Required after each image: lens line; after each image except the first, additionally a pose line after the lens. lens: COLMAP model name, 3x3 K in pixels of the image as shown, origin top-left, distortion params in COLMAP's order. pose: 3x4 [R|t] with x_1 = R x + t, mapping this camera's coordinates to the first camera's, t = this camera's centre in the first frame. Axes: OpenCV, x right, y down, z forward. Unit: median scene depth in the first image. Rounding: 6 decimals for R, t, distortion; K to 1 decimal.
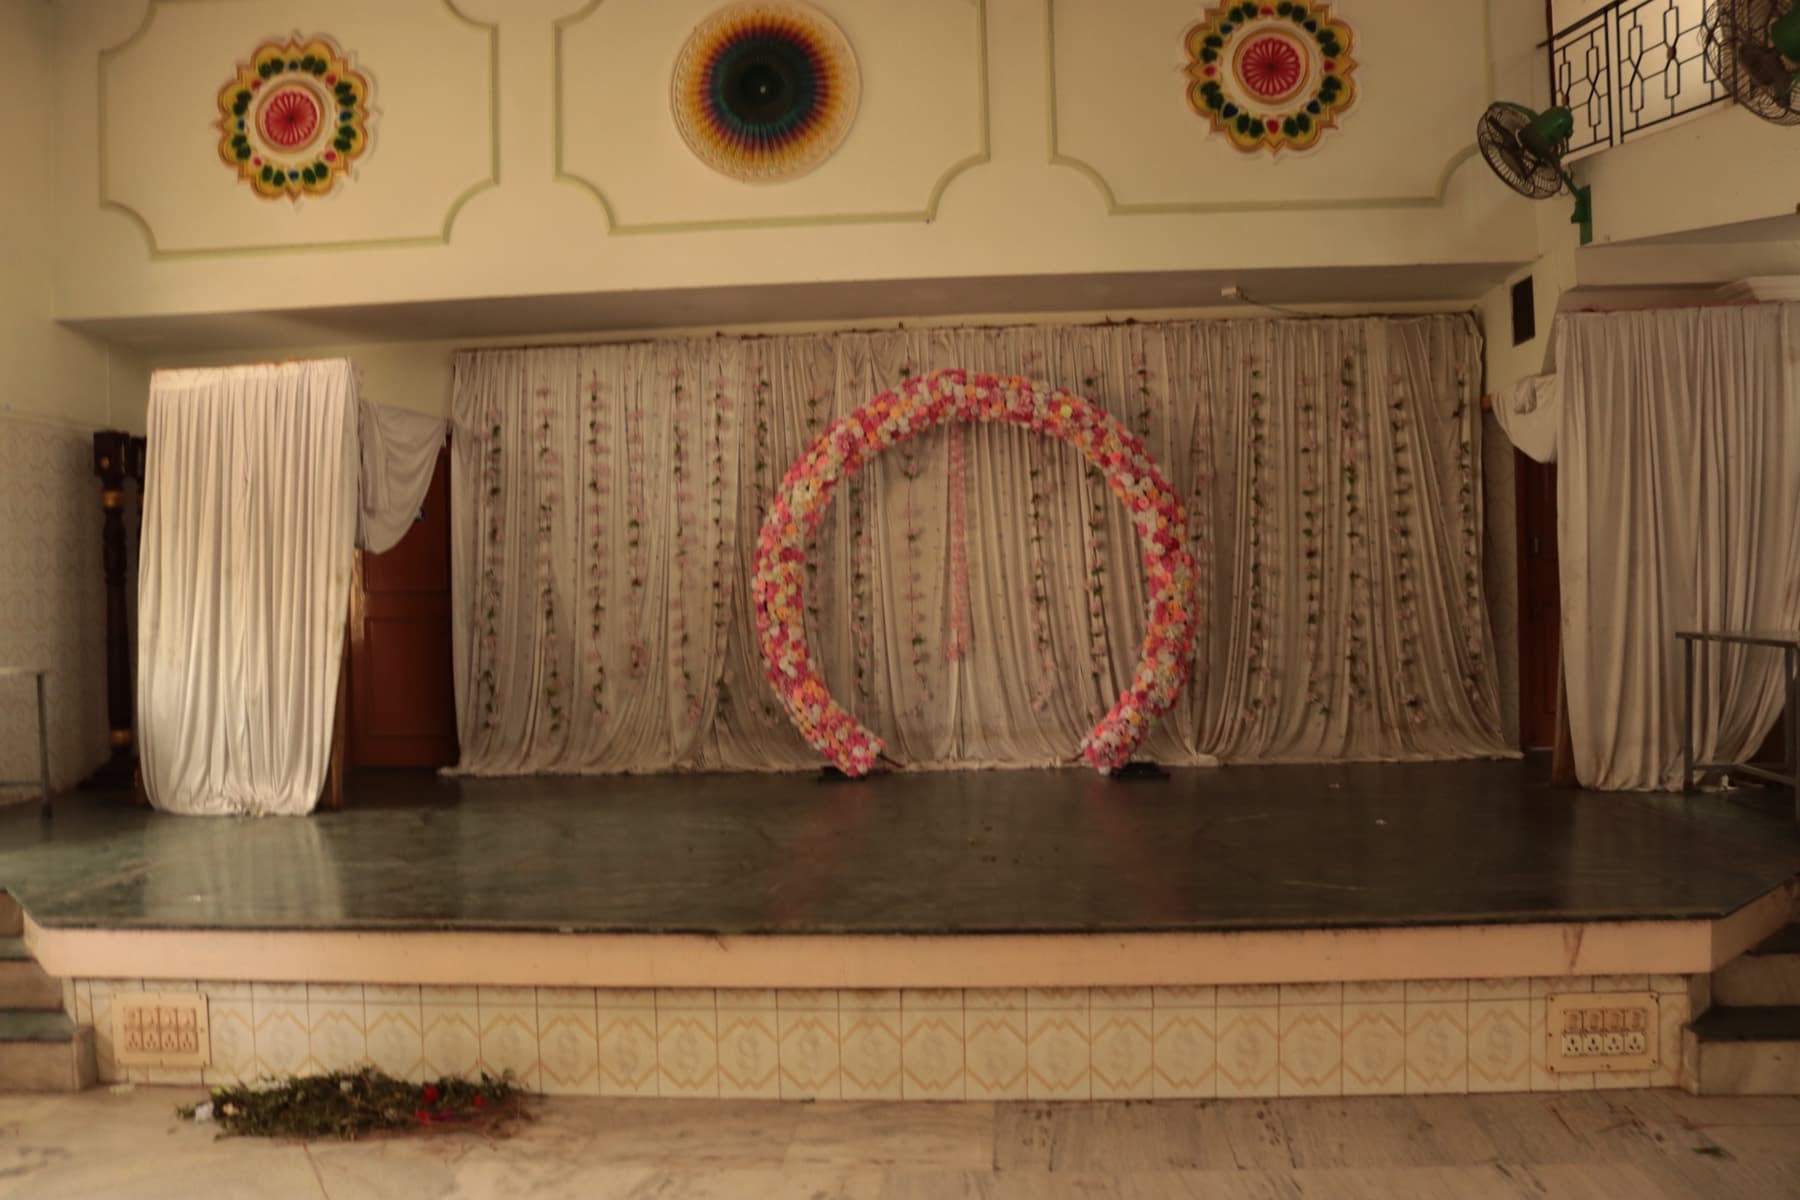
lens RADIAL K [[1502.4, 0, 892.4], [0, 1502.4, 602.0], [0, 0, 1]] dist [-0.173871, 0.149220]
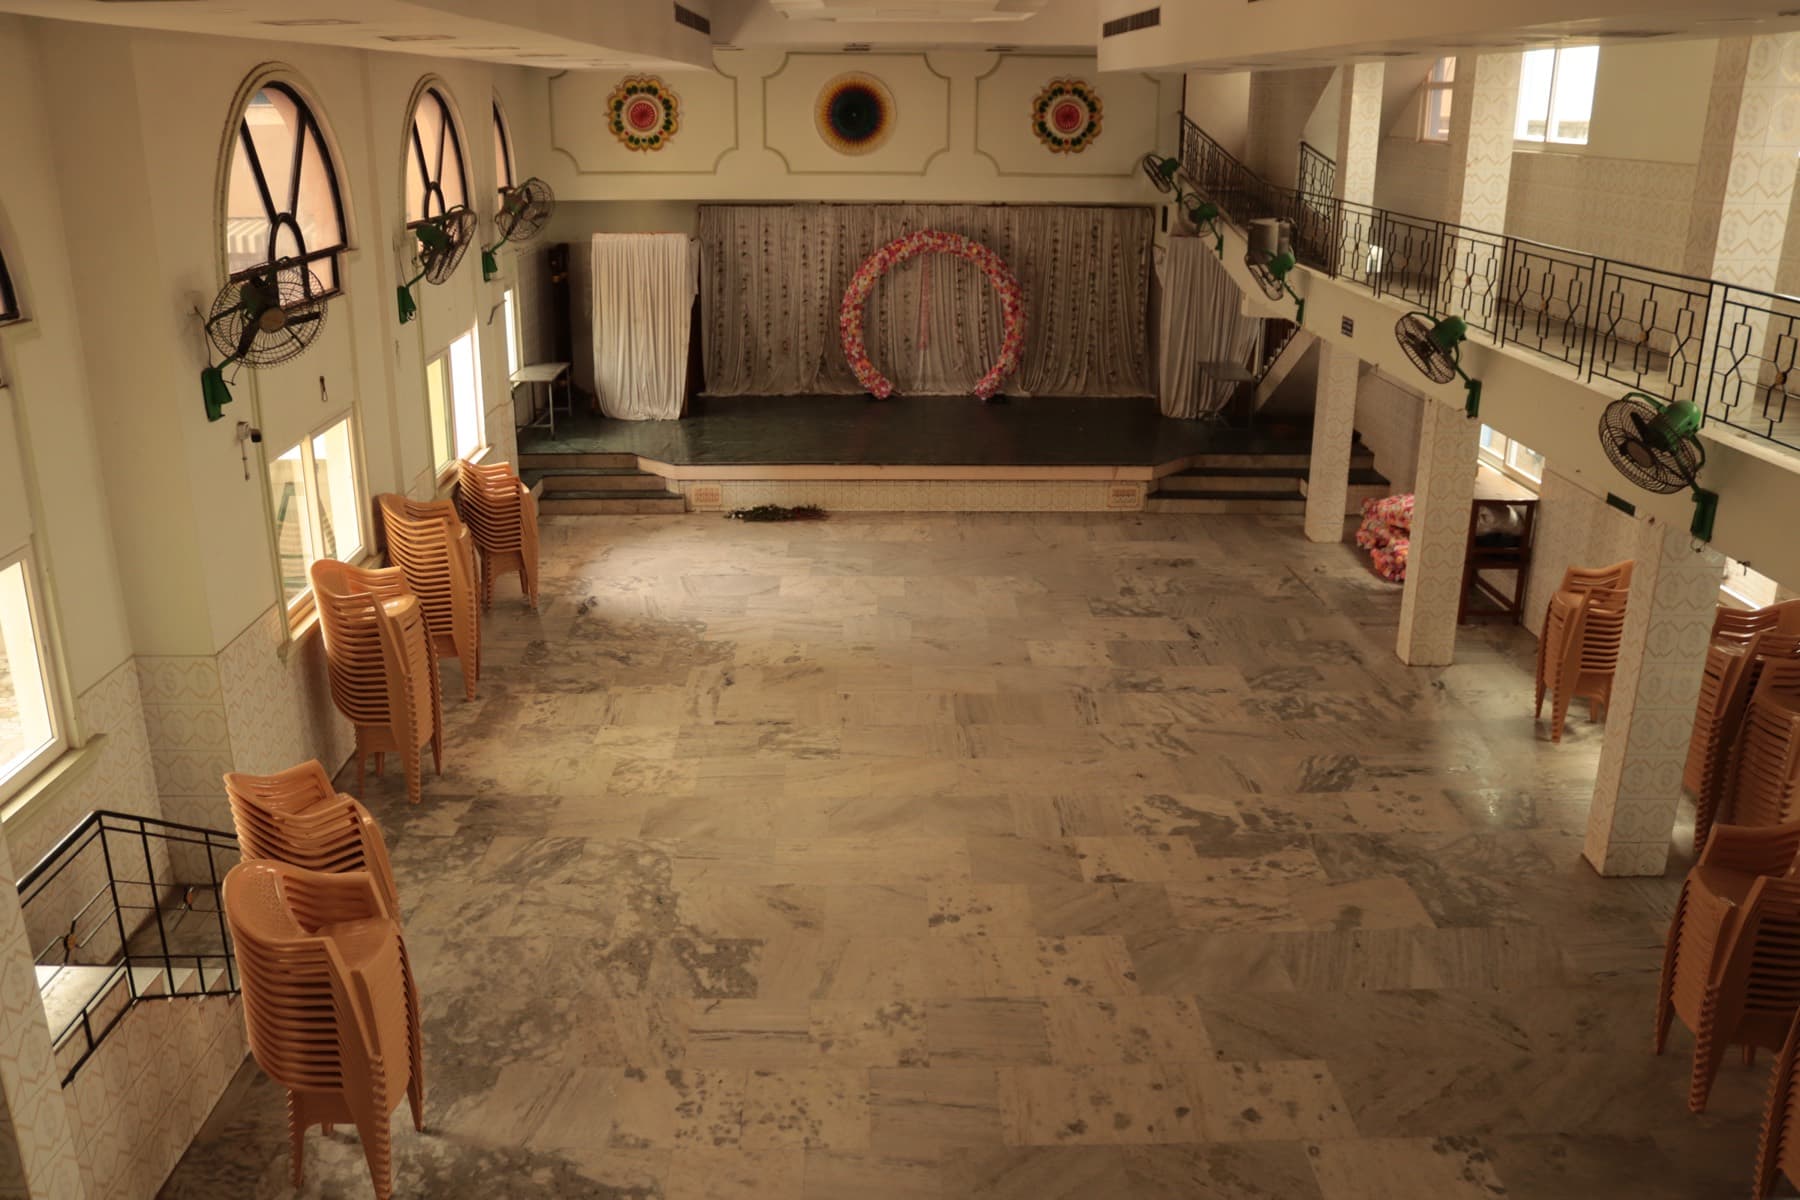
lens RADIAL K [[1502.4, 0, 892.4], [0, 1502.4, 602.0], [0, 0, 1]] dist [-0.173871, 0.149220]
pose [[0.995289, -0.002363, 0.096929, -0.243344], [-0.027813, 0.950730, 0.308771, -0.319737], [-0.092883, -0.310012, 0.946185, -1.395391]]
